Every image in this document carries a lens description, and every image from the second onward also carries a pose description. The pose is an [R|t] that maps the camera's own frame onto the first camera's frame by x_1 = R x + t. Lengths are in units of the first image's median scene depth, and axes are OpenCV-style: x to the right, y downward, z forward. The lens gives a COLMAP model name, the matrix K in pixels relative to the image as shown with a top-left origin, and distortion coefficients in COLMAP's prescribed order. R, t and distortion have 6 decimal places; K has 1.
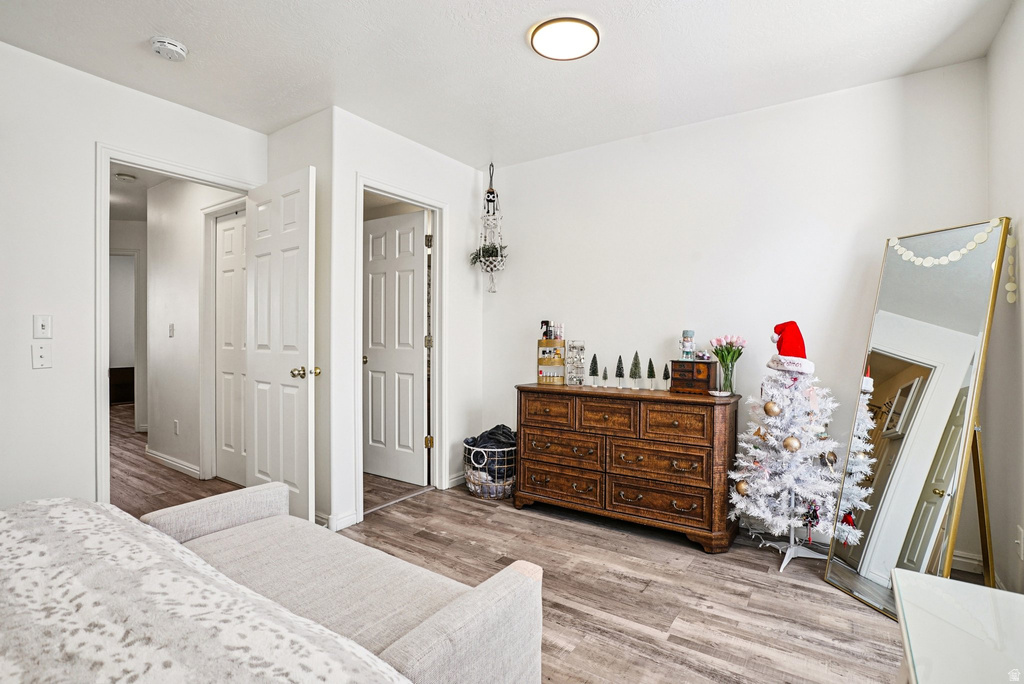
lens RADIAL K [[484.4, 0, 522.2], [0, 484.4, 338.2], [0, 0, 1]] dist [-0.054772, 0.020647]
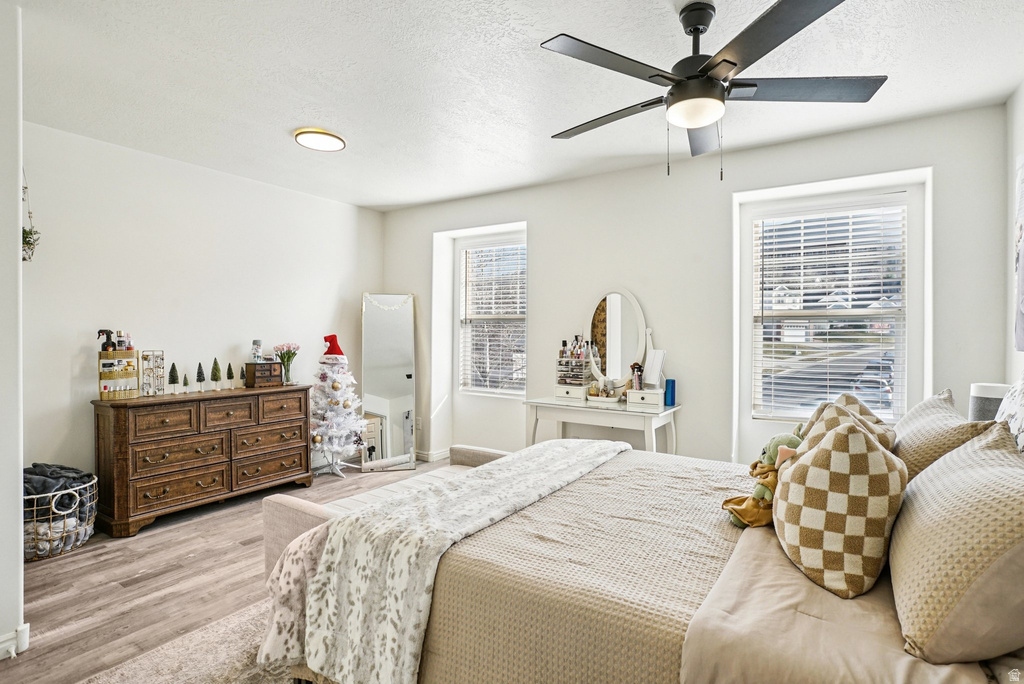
lens RADIAL K [[494.6, 0, 518.4], [0, 494.6, 341.9], [0, 0, 1]] dist [-0.057604, 0.022951]
pose [[-0.014766, -0.018302, 0.999723, -0.969145], [-0.000167, 0.999832, 0.018302, -0.034155], [-0.999891, 0.000103, -0.014767, 0.289212]]
